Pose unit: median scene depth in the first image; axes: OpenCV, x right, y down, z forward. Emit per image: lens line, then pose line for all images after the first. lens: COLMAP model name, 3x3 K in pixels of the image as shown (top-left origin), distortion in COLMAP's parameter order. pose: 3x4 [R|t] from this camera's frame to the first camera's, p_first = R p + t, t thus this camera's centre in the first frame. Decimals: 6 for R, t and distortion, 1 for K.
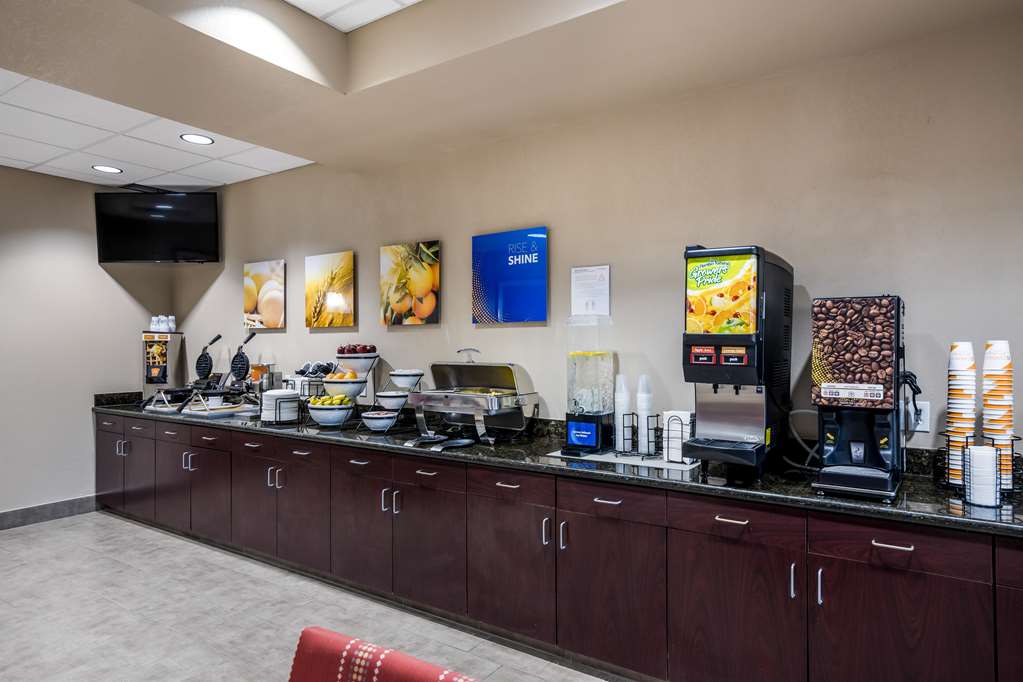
lens RADIAL K [[602.9, 0, 520.3], [0, 602.9, 339.1], [0, 0, 1]] dist [-0.022208, -0.003177]
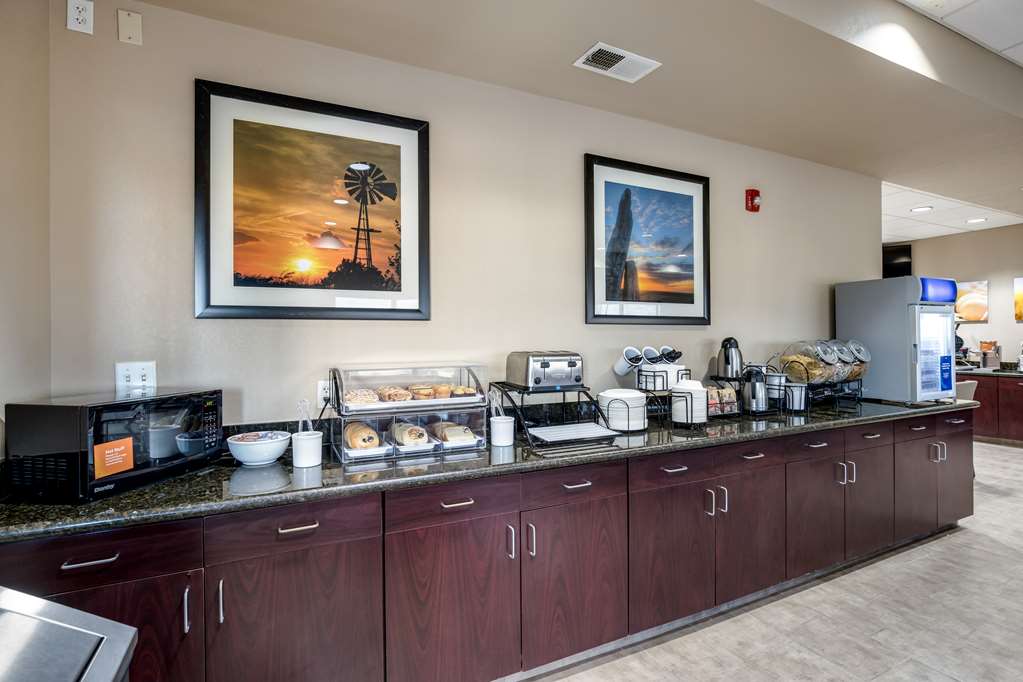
lens RADIAL K [[494.7, 0, 523.1], [0, 494.7, 337.4], [0, 0, 1]] dist [-0.011973, 0.004028]
pose [[0.874024, -0.002754, -0.485876, -1.026714], [0.005826, 0.999971, 0.004811, 0.017377], [0.485849, -0.007036, 0.874015, -1.009607]]
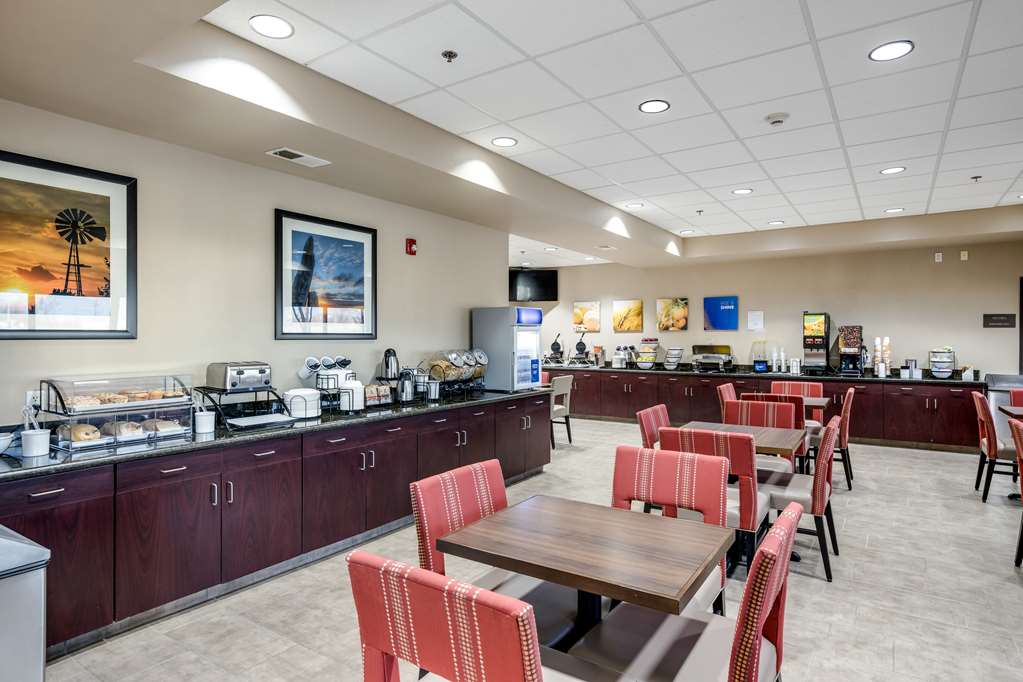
lens RADIAL K [[561.2, 0, 517.9], [0, 561.2, 333.2], [0, 0, 1]] dist [-0.004752, 0.004892]
pose [[0.999997, 0.001357, 0.002055, -0.844628], [-0.001357, 0.999999, 0.000064, -0.011130], [-0.002055, -0.000067, 0.999998, -1.386568]]
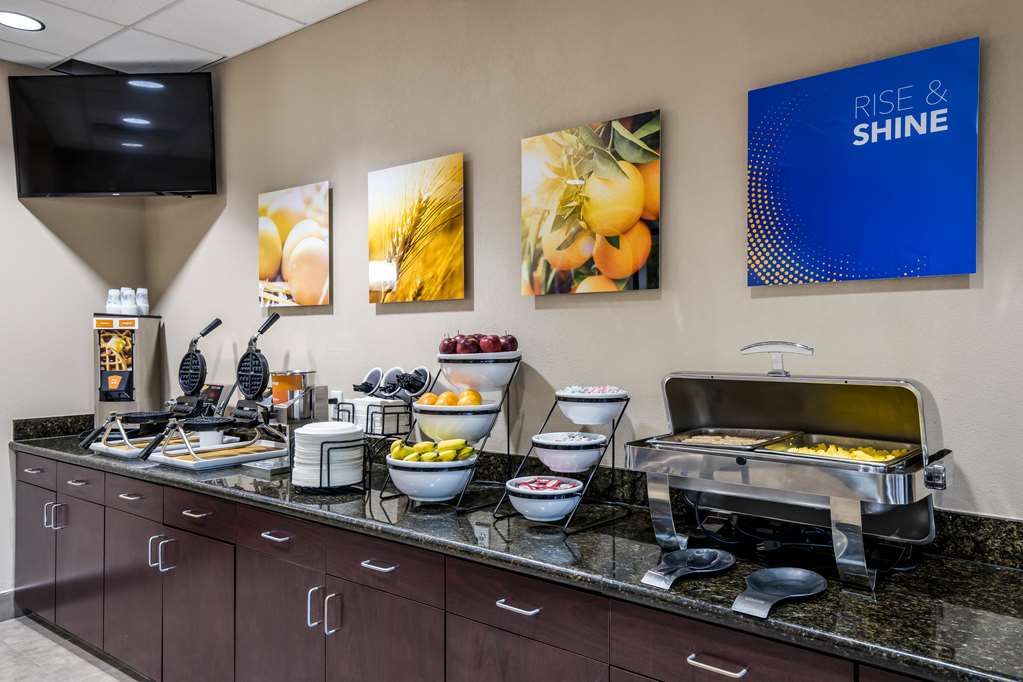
lens RADIAL K [[749.2, 0, 508.2], [0, 749.2, 341.7], [0, 0, 1]] dist [0.021191, -0.004280]
pose [[0.993613, 0.000294, -0.112845, -0.179490], [0.001260, 0.999905, 0.013700, 0.006808], [0.112838, -0.013755, 0.993518, 0.392469]]
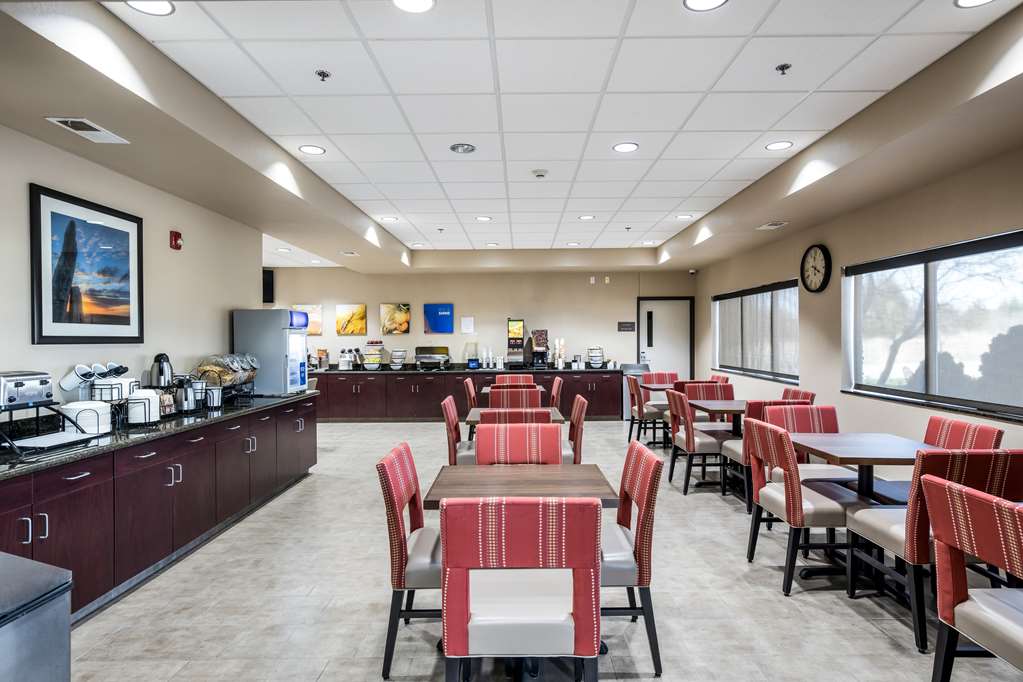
lens RADIAL K [[561.2, 0, 515.2], [0, 561.2, 338.3], [0, 0, 1]] dist [-0.004752, 0.004892]
pose [[0.832735, -0.003285, 0.553662, -1.152791], [0.001903, 0.999993, 0.003071, -0.008614], [-0.553669, -0.001503, 0.832735, -1.455386]]
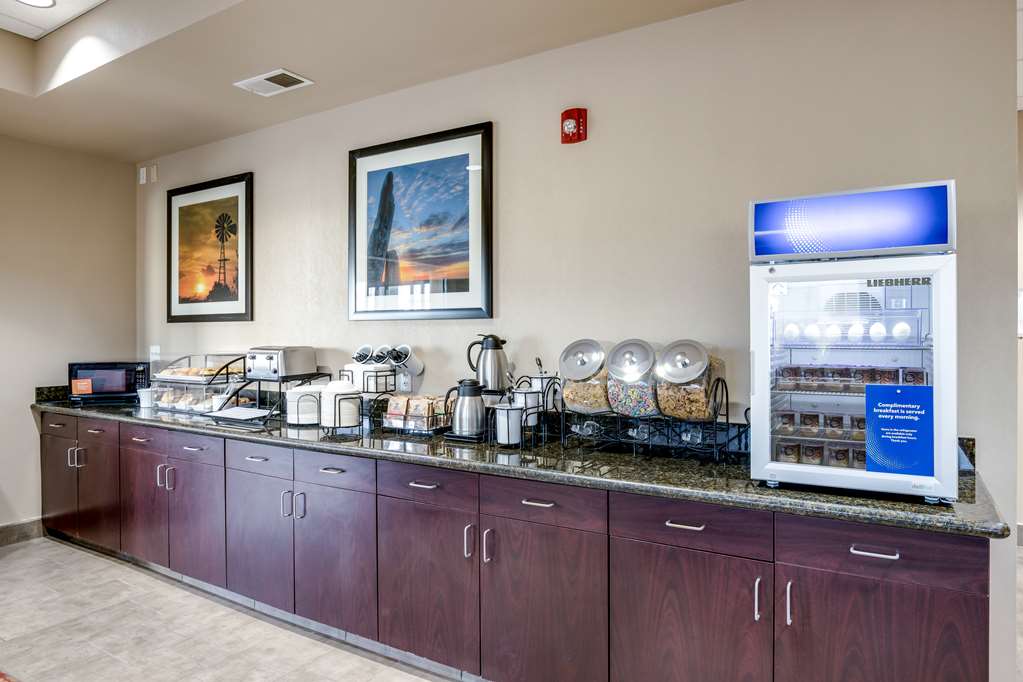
lens RADIAL K [[602.9, 0, 495.4], [0, 602.9, 340.7], [0, 0, 1]] dist [-0.022208, -0.003177]
pose [[0.065504, 0.010006, -0.997802, -0.415858], [0.005216, 0.999933, 0.010370, 0.023030], [0.997839, -0.005884, 0.065447, -0.200712]]
